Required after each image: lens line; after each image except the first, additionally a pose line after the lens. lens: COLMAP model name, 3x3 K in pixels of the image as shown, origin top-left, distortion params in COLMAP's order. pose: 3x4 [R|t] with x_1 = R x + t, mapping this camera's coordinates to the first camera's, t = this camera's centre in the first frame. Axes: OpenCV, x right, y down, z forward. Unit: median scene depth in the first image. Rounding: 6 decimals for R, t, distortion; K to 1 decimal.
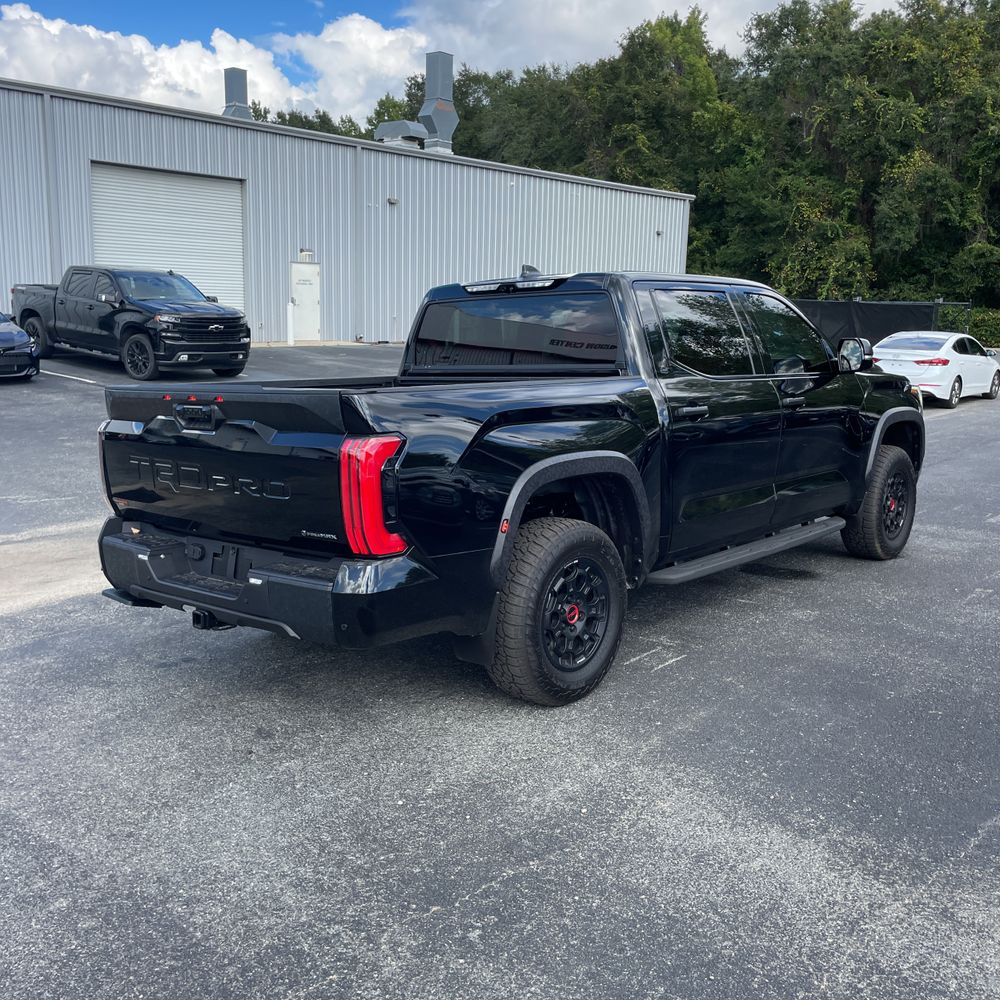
lens RADIAL K [[1012.4, 0, 498.8], [0, 1012.4, 497.7], [0, 0, 1]] dist [0.017747, 0.000000]
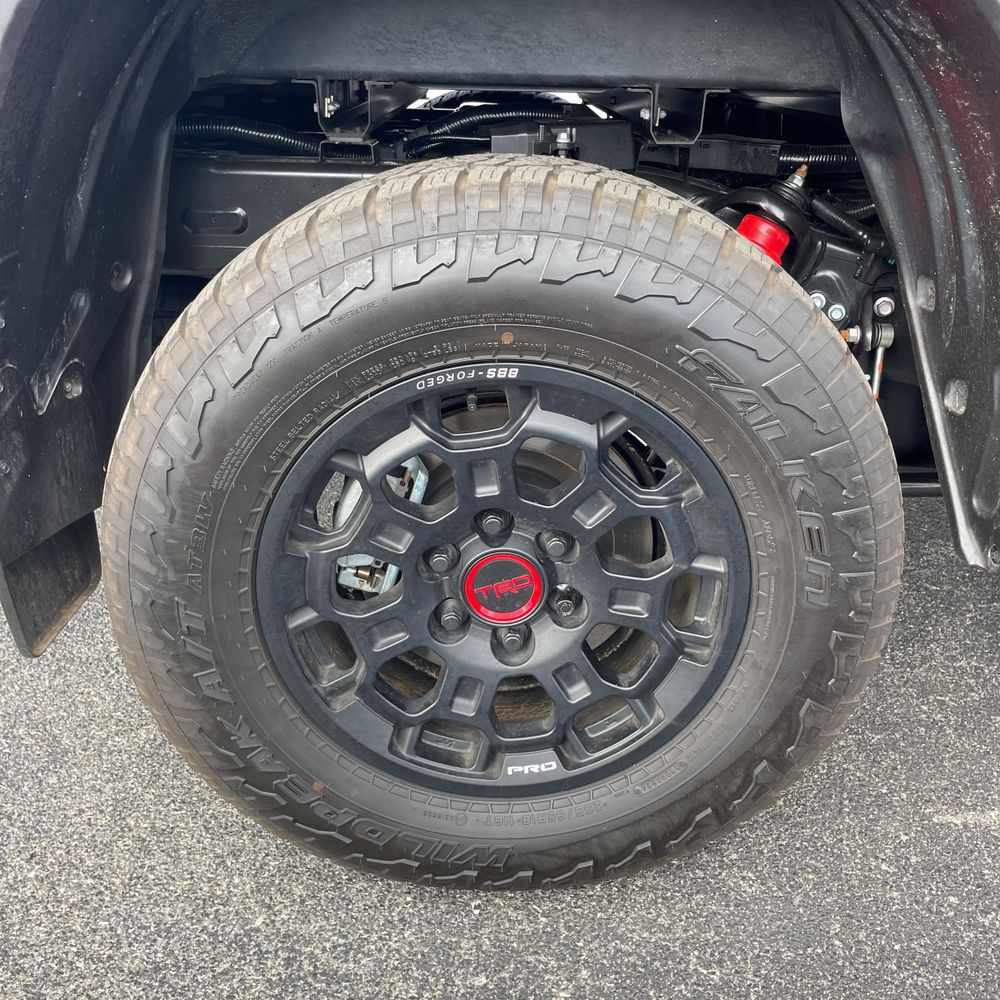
lens RADIAL K [[1012.4, 0, 506.5], [0, 1012.4, 487.8], [0, 0, 1]] dist [0.017747, 0.000000]
pose [[0.658830, 0.320596, -0.680560, 0.046071], [-0.131634, 0.939820, 0.315296, 0.003624], [0.740686, -0.118142, 0.661383, 0.171636]]
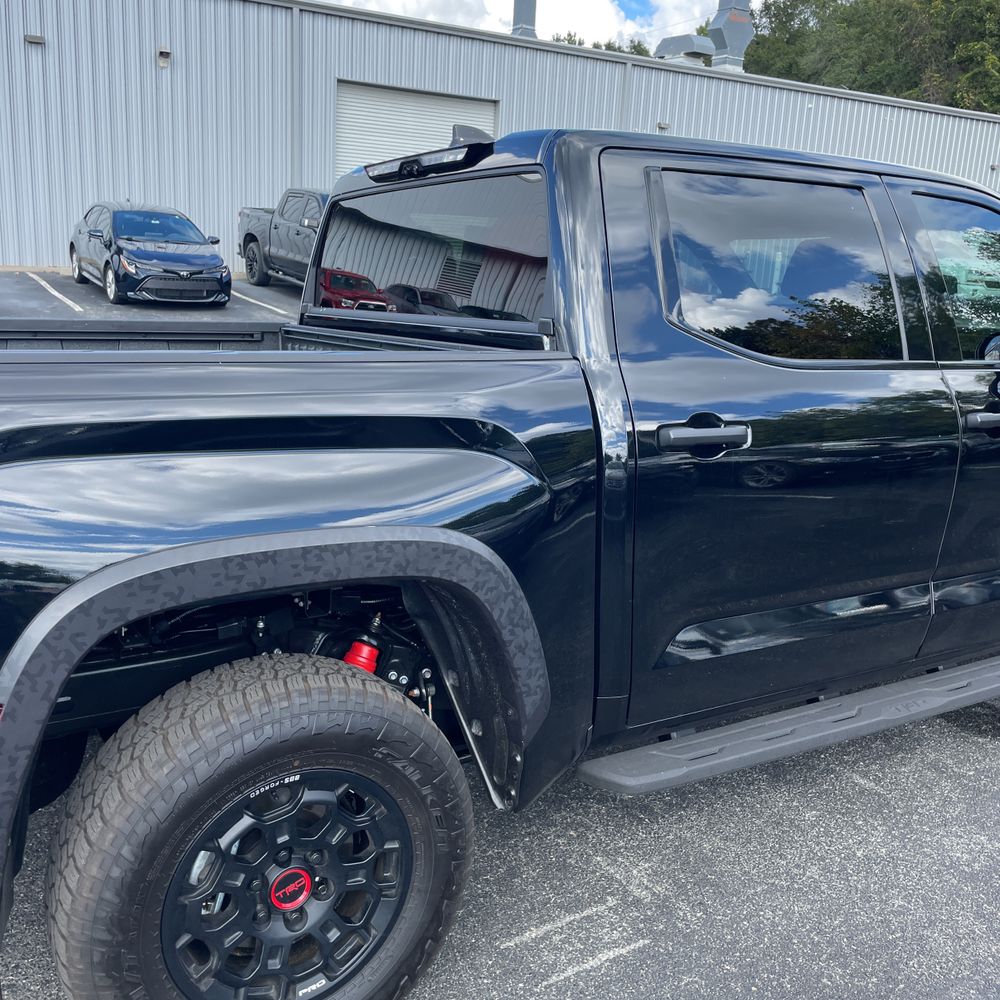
lens RADIAL K [[1012.4, 0, 508.2], [0, 1012.4, 496.2], [0, 0, 1]] dist [0.017747, 0.000000]
pose [[0.956932, 0.099792, -0.272622, 0.054137], [-0.085481, 0.994288, 0.063908, -0.018510], [0.277442, -0.037852, 0.959996, 0.123374]]
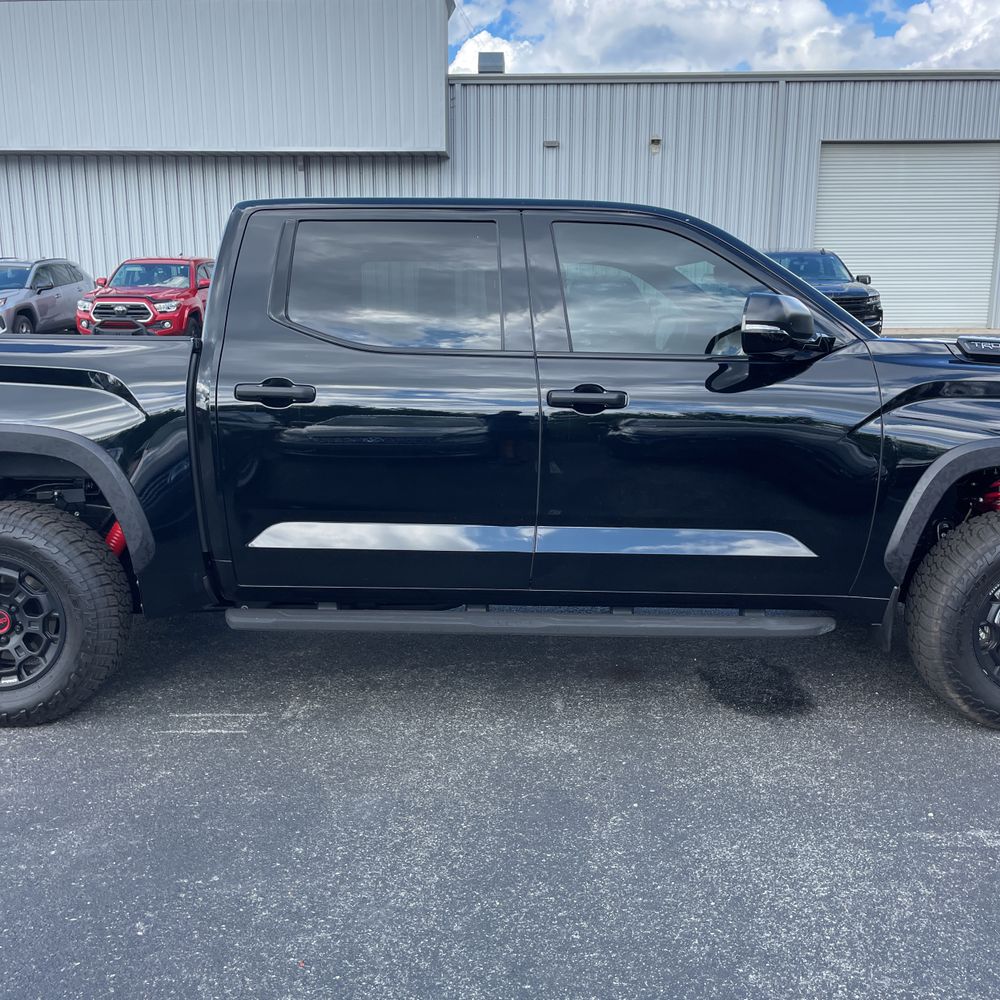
lens RADIAL K [[1012.4, 0, 523.5], [0, 1012.4, 504.1], [0, 0, 1]] dist [0.017747, 0.000000]
pose [[0.662208, 0.137413, -0.736613, 0.191991], [-0.126852, 0.989411, 0.070533, -0.018592], [0.738505, 0.046734, 0.672626, 0.153101]]
